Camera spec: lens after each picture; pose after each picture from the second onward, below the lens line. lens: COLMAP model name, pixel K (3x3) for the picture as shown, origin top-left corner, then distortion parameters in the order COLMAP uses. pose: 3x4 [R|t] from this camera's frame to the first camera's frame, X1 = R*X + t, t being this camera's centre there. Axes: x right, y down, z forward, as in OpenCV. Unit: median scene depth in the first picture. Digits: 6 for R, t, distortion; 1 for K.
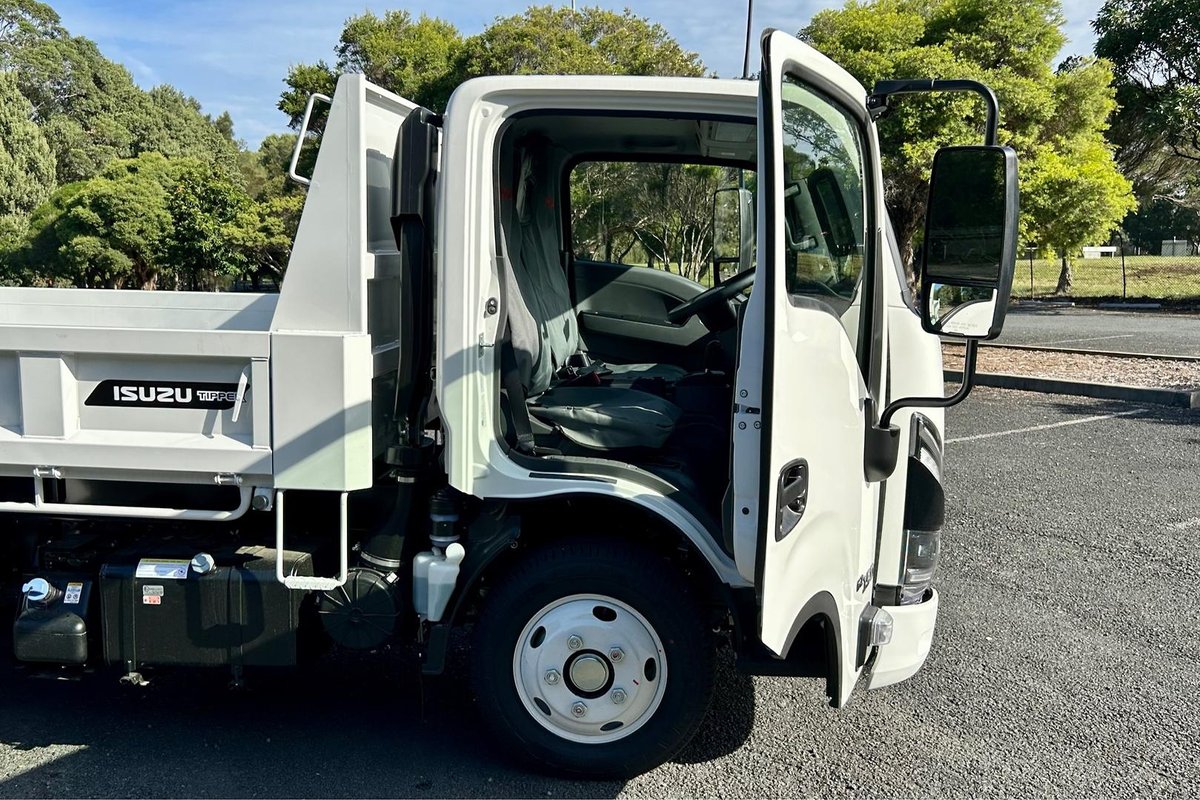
lens RADIAL K [[1152.6, 0, 593.5], [0, 1152.6, 405.2], [0, 0, 1]] dist [0.009592, 0.012415]
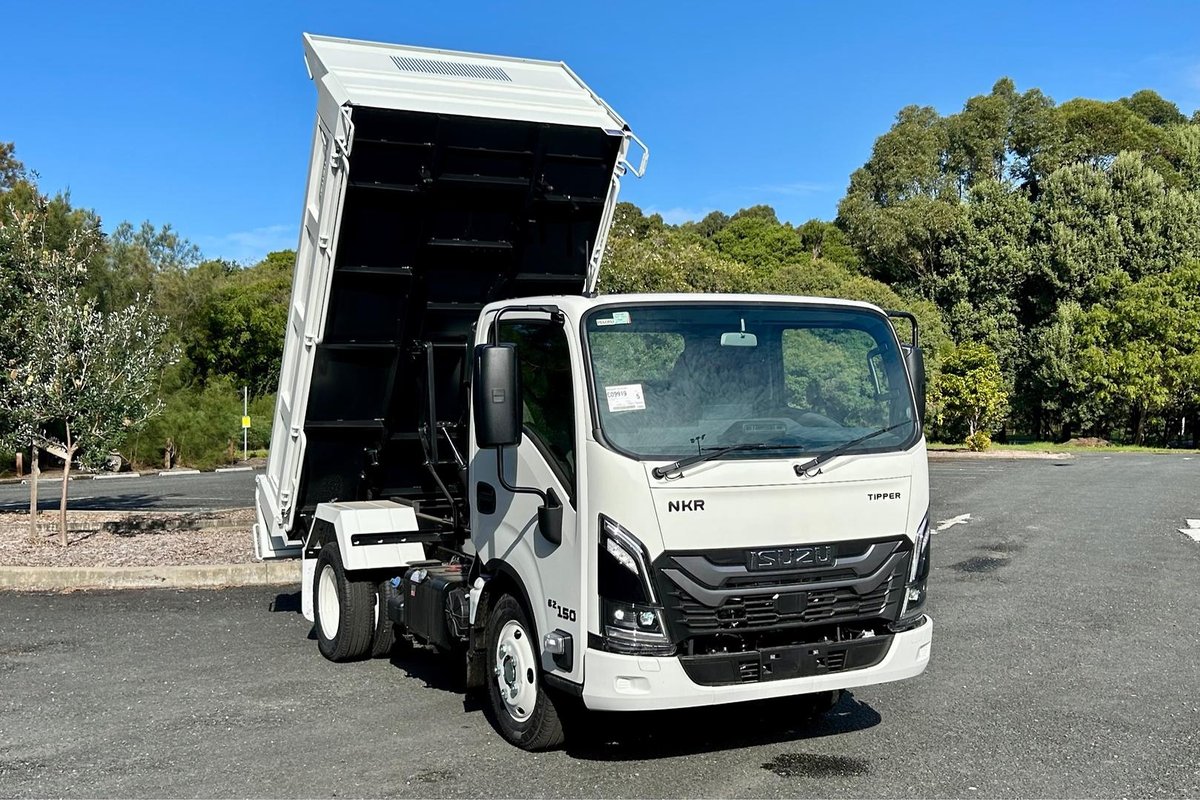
lens RADIAL K [[1403.3, 0, 618.6], [0, 1403.3, 428.0], [0, 0, 1]] dist [0.154857, -0.364474]
pose [[0.533211, 0.020095, -0.845743, 0.411178], [-0.108038, 0.993150, -0.044517, -0.006126], [0.839055, 0.115110, 0.531729, 0.017485]]
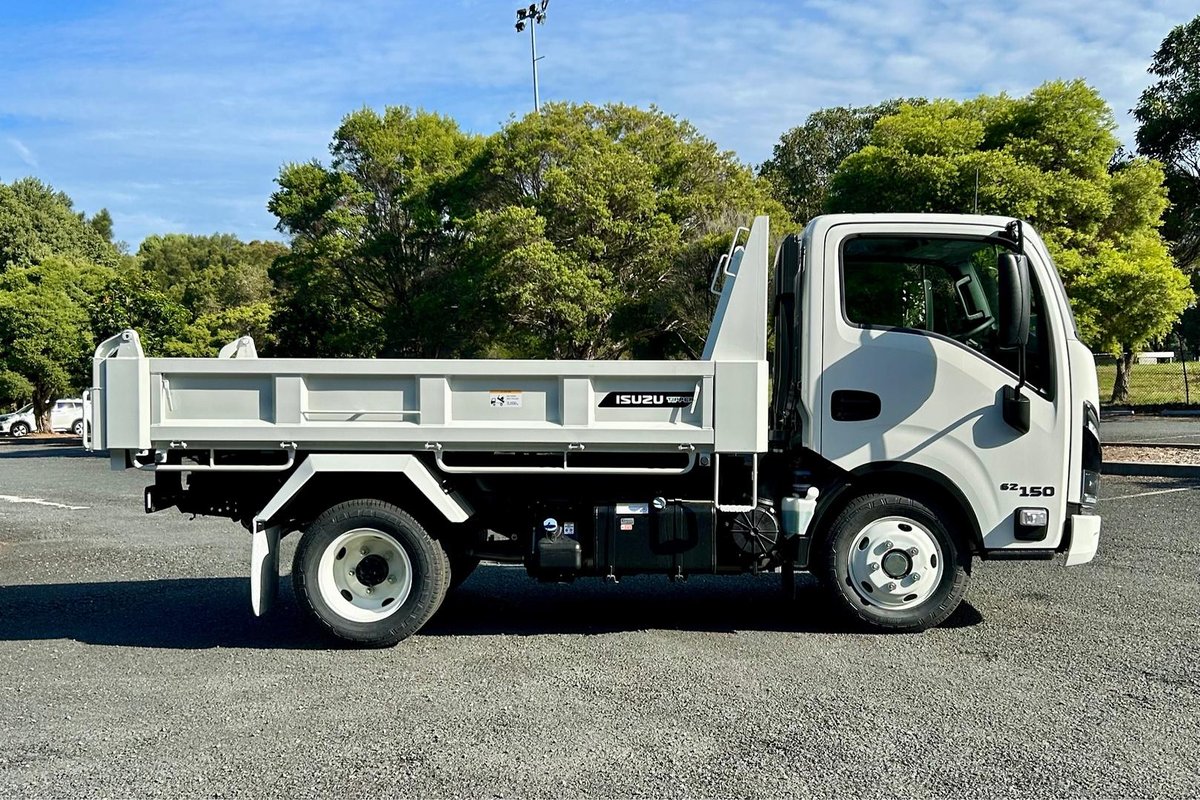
lens RADIAL K [[1438.5, 0, 600.0], [0, 1438.5, 400.0], [0, 0, 1]] dist [0.171791, -0.551529]
pose [[0.998735, -0.016292, 0.047576, -0.128887], [0.021593, 0.993346, -0.113129, 0.055077], [-0.045416, 0.114013, 0.992441, -0.265900]]
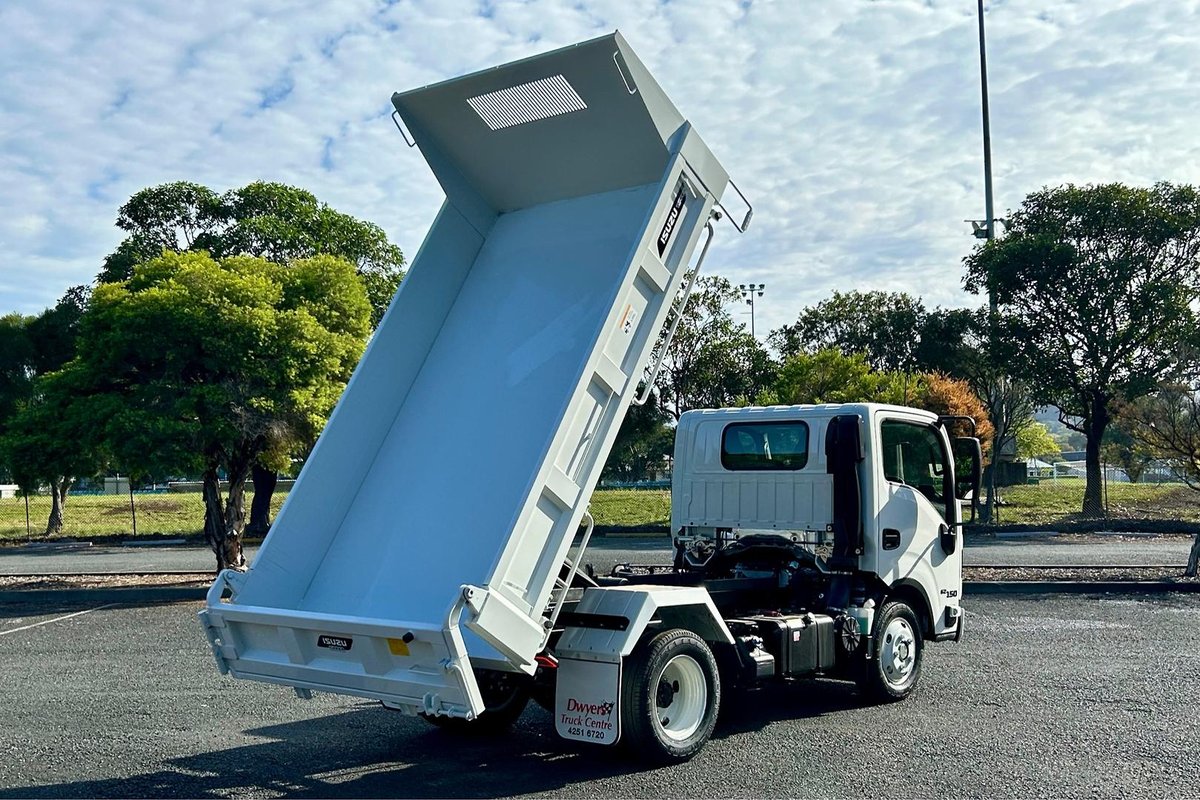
lens RADIAL K [[1403.3, 0, 618.6], [0, 1403.3, 428.0], [0, 0, 1]] dist [0.154857, -0.364474]
pose [[0.590789, 0.031898, 0.806195, -0.662677], [0.110983, 0.986507, -0.120362, 0.016049], [-0.799156, 0.160582, 0.579277, -0.071519]]
